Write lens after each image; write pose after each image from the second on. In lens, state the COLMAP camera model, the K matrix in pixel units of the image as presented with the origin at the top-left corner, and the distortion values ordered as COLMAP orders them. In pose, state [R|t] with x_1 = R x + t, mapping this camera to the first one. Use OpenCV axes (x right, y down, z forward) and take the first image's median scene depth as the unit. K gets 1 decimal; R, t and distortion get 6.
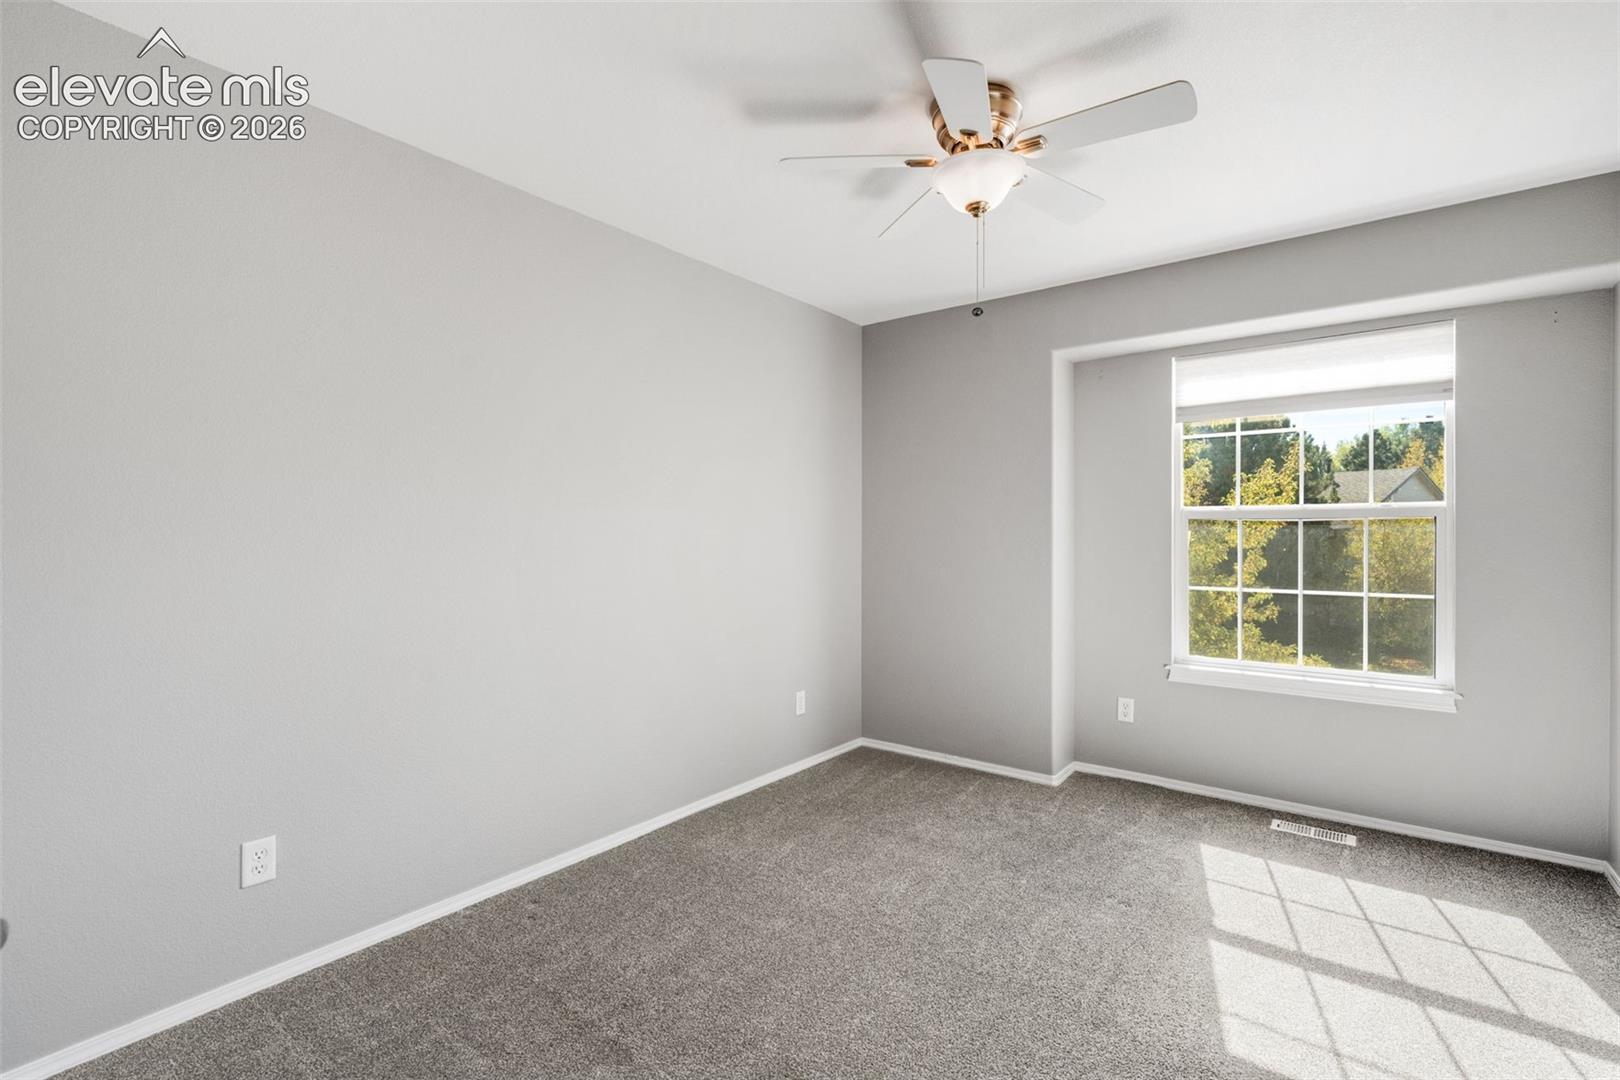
lens RADIAL K [[797.1, 0, 801.1], [0, 797.1, 542.9], [0, 0, 1]] dist [0.002060, 0.001181]
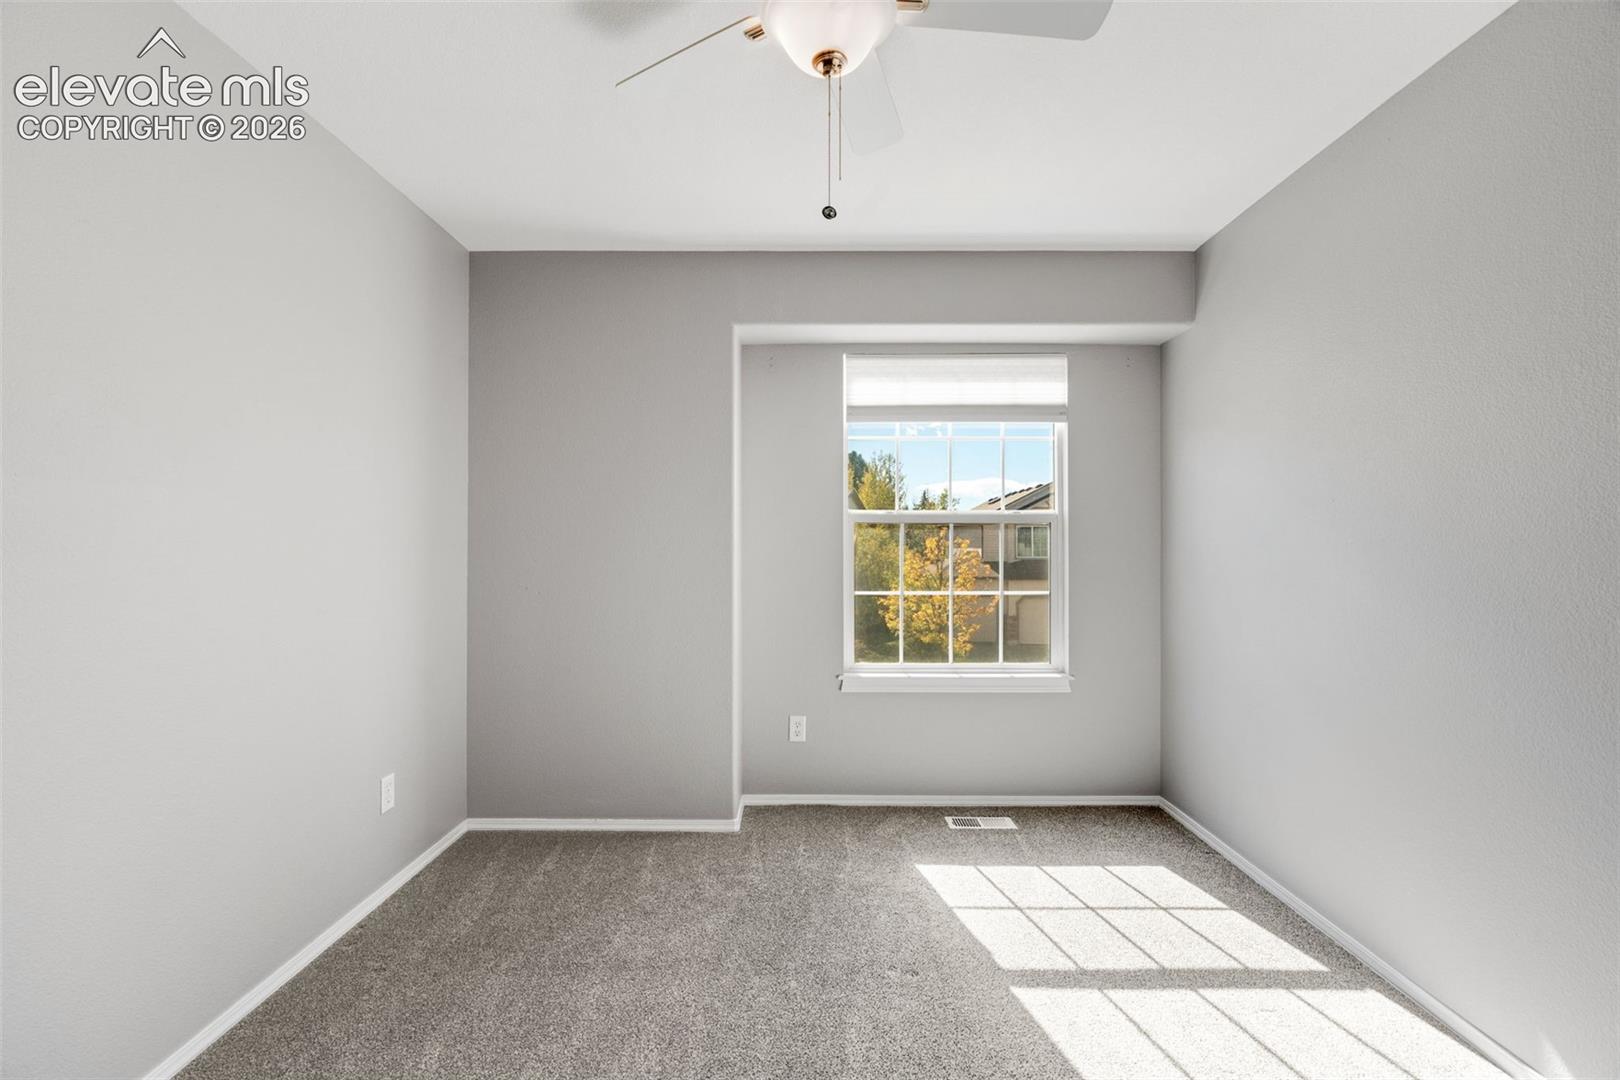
lens RADIAL K [[735.9, 0, 793.2], [0, 735.9, 536.9], [0, 0, 1]] dist [-0.004662, 0.001776]
pose [[0.775018, 0.005715, 0.631914, -0.150488], [0.006093, 0.999845, -0.016515, 0.002663], [-0.631910, 0.016650, 0.774863, 0.381586]]
